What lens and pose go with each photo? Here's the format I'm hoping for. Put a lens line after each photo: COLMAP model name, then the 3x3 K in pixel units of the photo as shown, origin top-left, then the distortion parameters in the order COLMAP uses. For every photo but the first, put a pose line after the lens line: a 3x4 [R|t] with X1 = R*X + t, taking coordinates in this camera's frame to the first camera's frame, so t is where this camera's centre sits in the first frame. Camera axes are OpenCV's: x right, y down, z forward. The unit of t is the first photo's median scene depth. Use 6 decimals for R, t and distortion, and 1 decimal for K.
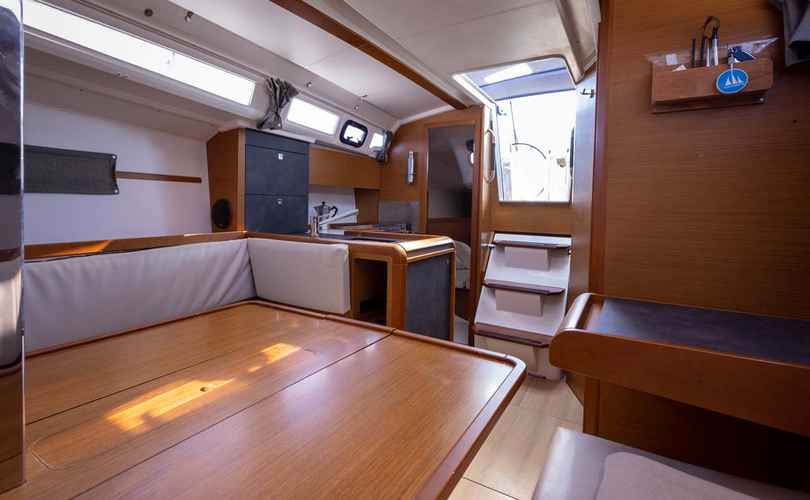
lens RADIAL K [[376.6, 0, 405.2], [0, 376.6, 230.0], [0, 0, 1]] dist [0.001501, 0.000167]
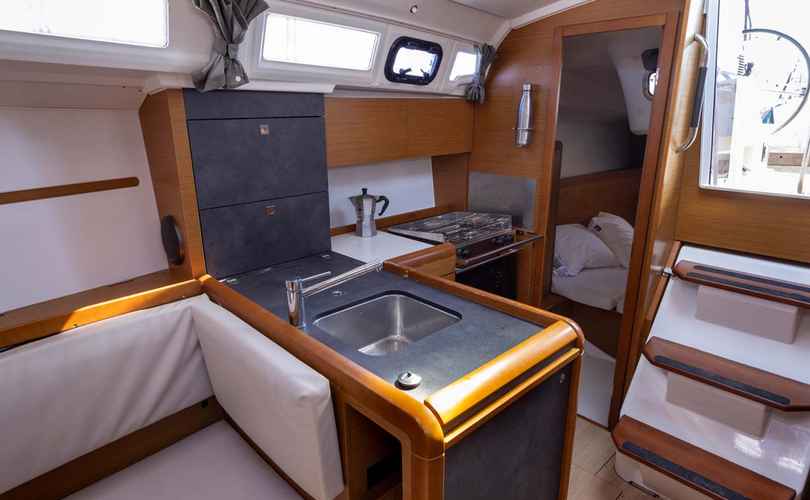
lens RADIAL K [[465.2, 0, 420.9], [0, 465.2, 252.7], [0, 0, 1]] dist [-0.001605, 0.000005]
pose [[0.964921, 0.058875, -0.255854, 0.056042], [0.005791, 0.969521, 0.244941, -0.147699], [0.262476, -0.237830, 0.935170, 0.307725]]
